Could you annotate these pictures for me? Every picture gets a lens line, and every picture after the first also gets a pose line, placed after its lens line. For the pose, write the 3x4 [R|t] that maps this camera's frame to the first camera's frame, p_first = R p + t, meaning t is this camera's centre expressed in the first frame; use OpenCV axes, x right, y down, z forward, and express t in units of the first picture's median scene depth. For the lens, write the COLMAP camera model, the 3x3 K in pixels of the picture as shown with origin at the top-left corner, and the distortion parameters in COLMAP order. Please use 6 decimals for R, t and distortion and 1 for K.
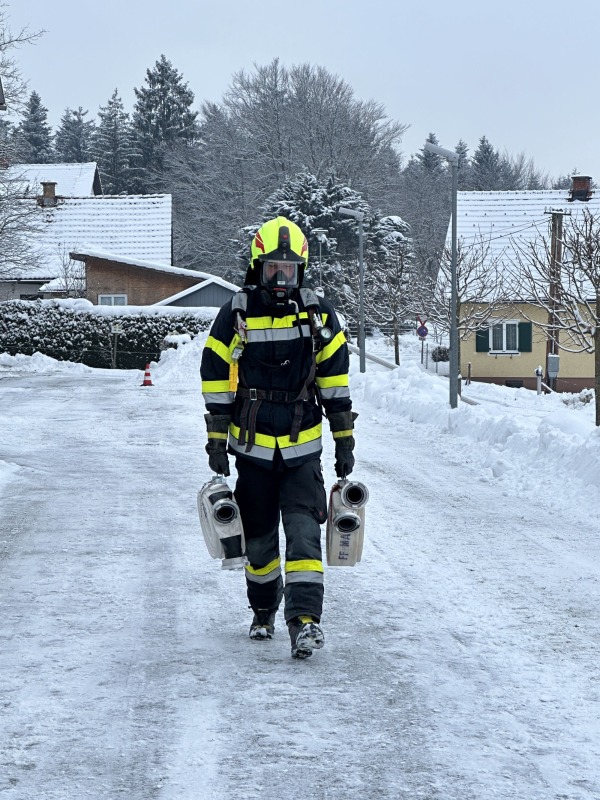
lens RADIAL K [[2104.2, 0, 313.9], [0, 2104.2, 427.7], [0, 0, 1]] dist [-0.491543, 16.380412]
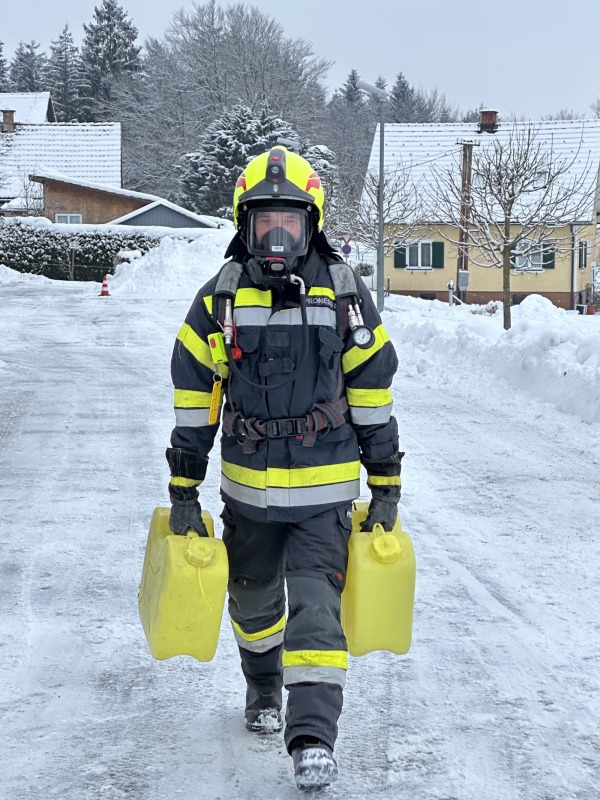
lens RADIAL K [[1894.7, 0, 320.8], [0, 1894.7, 419.9], [0, 0, 1]] dist [0.068102, 3.237371]
pose [[0.999141, 0.002329, 0.041384, -0.003975], [-0.004116, 0.999061, 0.043137, 0.001514], [-0.041245, -0.043271, 0.998212, -0.017015]]
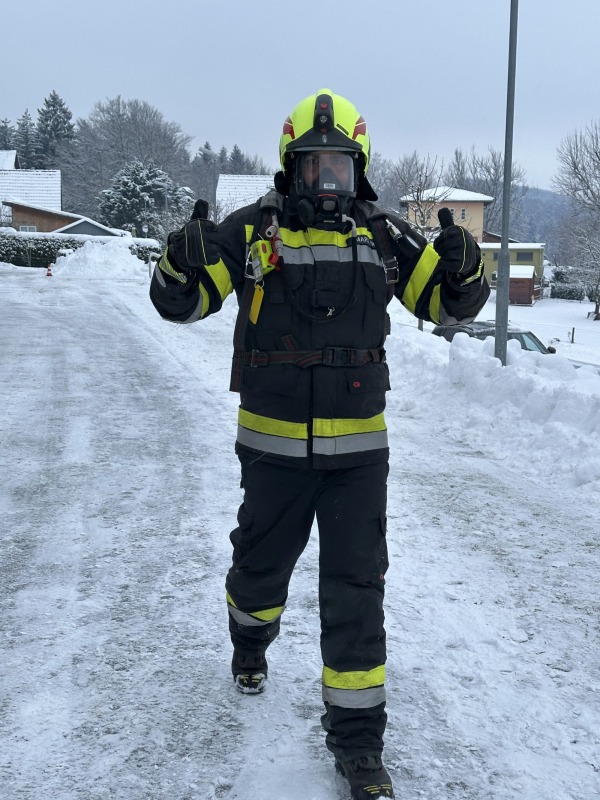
lens RADIAL K [[1134.8, 0, 314.3], [0, 1134.8, 405.1], [0, 0, 1]] dist [0.175729, -0.098968]
pose [[0.989043, -0.002313, 0.147609, 0.001188], [-0.010381, 0.996313, 0.085166, 0.003106], [-0.147261, -0.085765, 0.985372, -0.023864]]
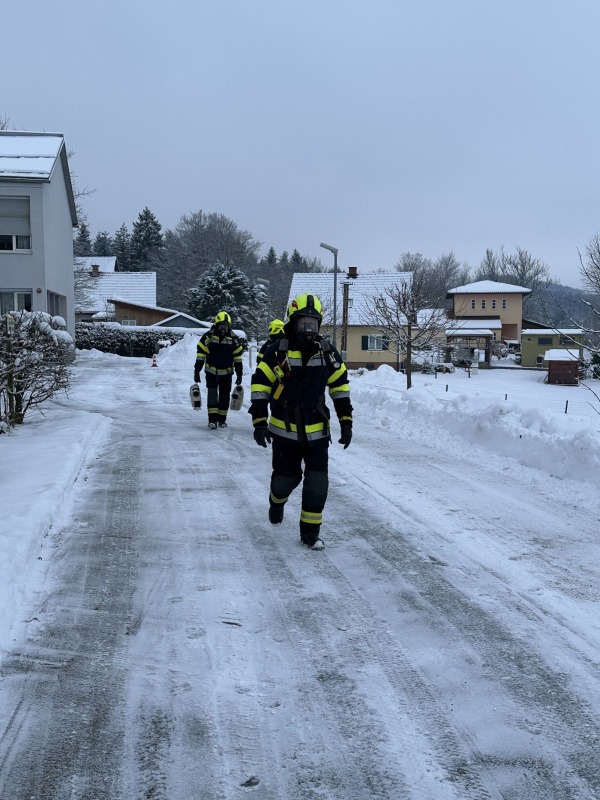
lens RADIAL K [[919.3, 0, 299.8], [0, 919.3, 408.9], [0, 0, 1]] dist [0.160108, 0.006354]
pose [[0.994613, -0.000676, 0.103659, -0.023465], [-0.002579, 0.999508, 0.031262, -0.005406], [-0.103629, -0.031361, 0.994121, 0.076803]]
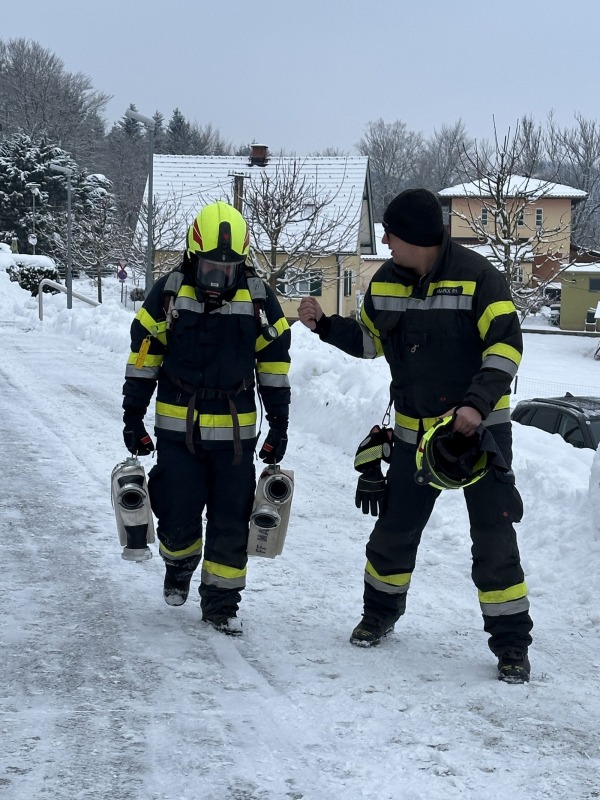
lens RADIAL K [[1788.0, 0, 299.5], [0, 1788.0, 387.0], [0, 0, 1]] dist [0.151729, 0.159782]
pose [[0.988607, 0.010831, 0.150131, 0.000409], [-0.013199, 0.999804, 0.014784, 0.000277], [-0.149941, -0.016597, 0.988556, 0.003912]]
